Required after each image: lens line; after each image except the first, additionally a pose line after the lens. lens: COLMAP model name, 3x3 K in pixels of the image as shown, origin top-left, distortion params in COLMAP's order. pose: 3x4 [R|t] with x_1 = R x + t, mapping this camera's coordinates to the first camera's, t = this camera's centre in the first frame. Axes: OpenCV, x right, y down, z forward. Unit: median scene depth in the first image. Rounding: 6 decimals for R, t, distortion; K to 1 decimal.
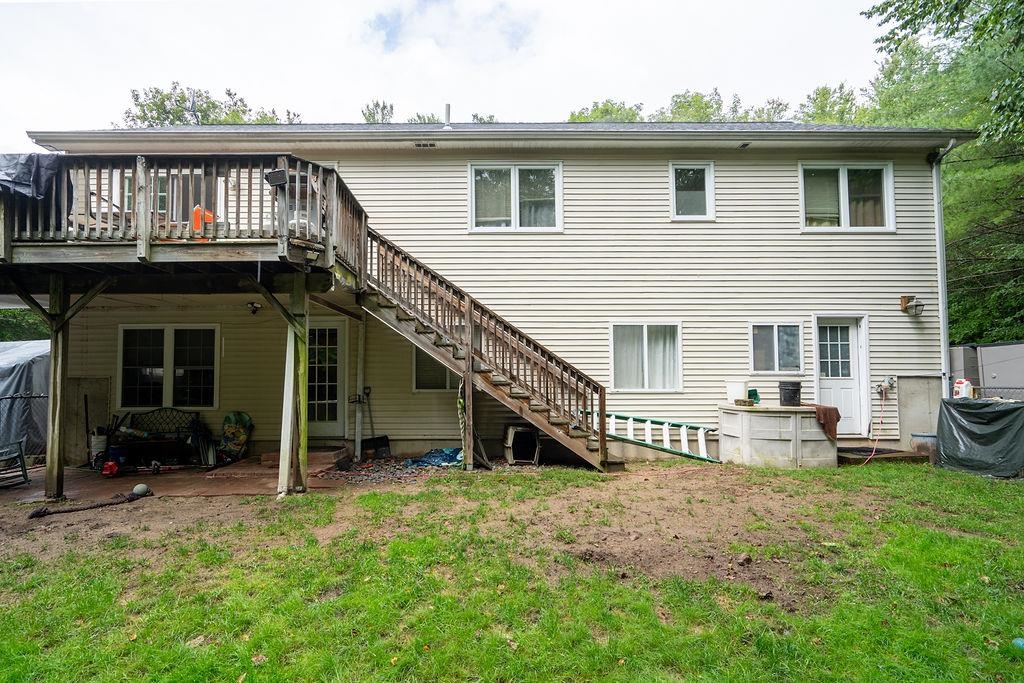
lens RADIAL K [[472.9, 0, 512.0], [0, 472.9, 362.5], [0, 0, 1]] dist [-0.002023, -0.000832]
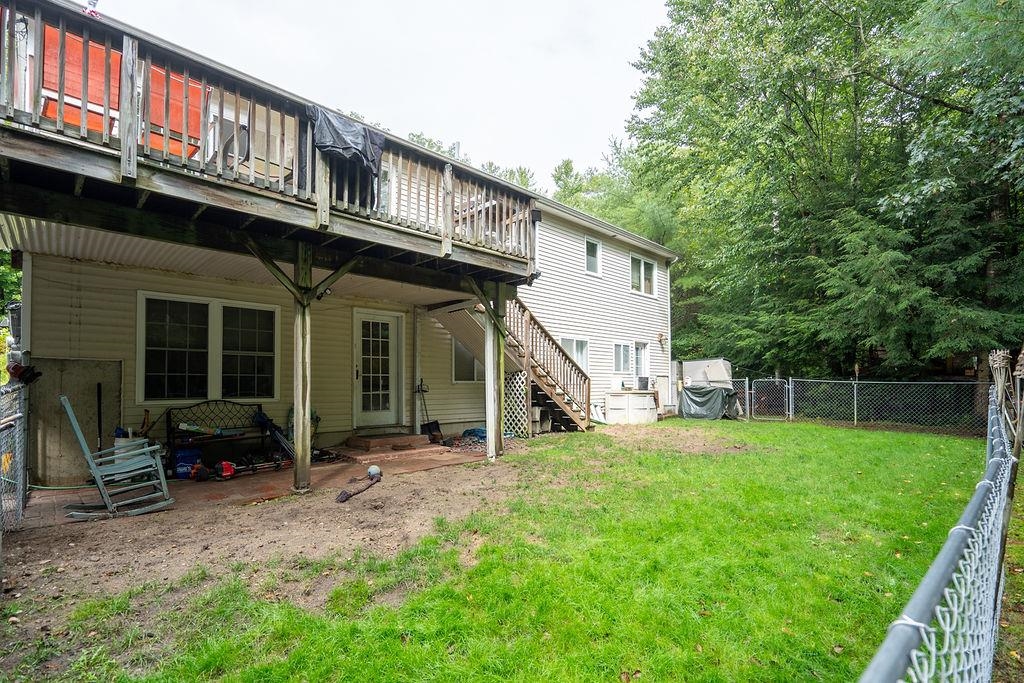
lens RADIAL K [[477.2, 0, 512.3], [0, 477.2, 377.2], [0, 0, 1]] dist [-0.000564, -0.000187]
pose [[0.712918, 0.013289, 0.701122, -0.946379], [-0.019995, 0.999799, 0.001382, 0.044016], [-0.700963, -0.015004, 0.713040, 0.044523]]
